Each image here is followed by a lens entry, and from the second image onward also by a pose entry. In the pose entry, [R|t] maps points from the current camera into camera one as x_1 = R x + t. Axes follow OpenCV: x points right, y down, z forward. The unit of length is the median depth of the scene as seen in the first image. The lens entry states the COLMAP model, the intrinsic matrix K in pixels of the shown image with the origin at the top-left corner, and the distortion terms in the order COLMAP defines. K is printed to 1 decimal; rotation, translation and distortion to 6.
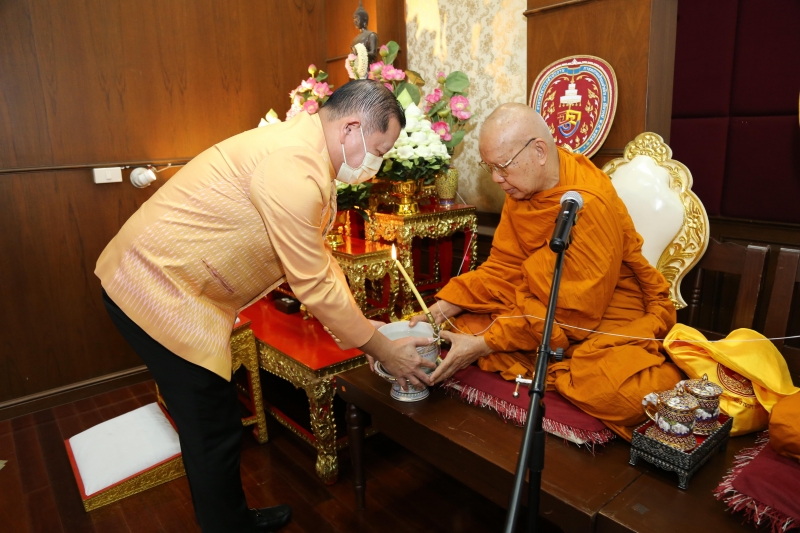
lens RADIAL K [[552.3, 0, 401.3], [0, 552.3, 270.3], [0, 0, 1]] dist [-0.125613, 0.076196]
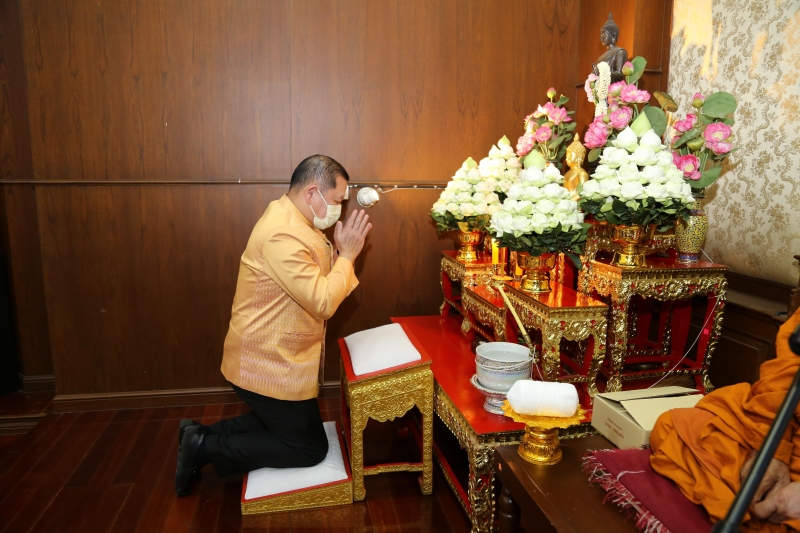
lens RADIAL K [[552.3, 0, 401.3], [0, 552.3, 270.3], [0, 0, 1]] dist [-0.125613, 0.076196]
pose [[0.879255, 0.123863, -0.459965, 0.079305], [-0.150764, 0.988324, -0.022052, -0.027104], [0.451863, 0.088735, 0.887663, 0.139760]]
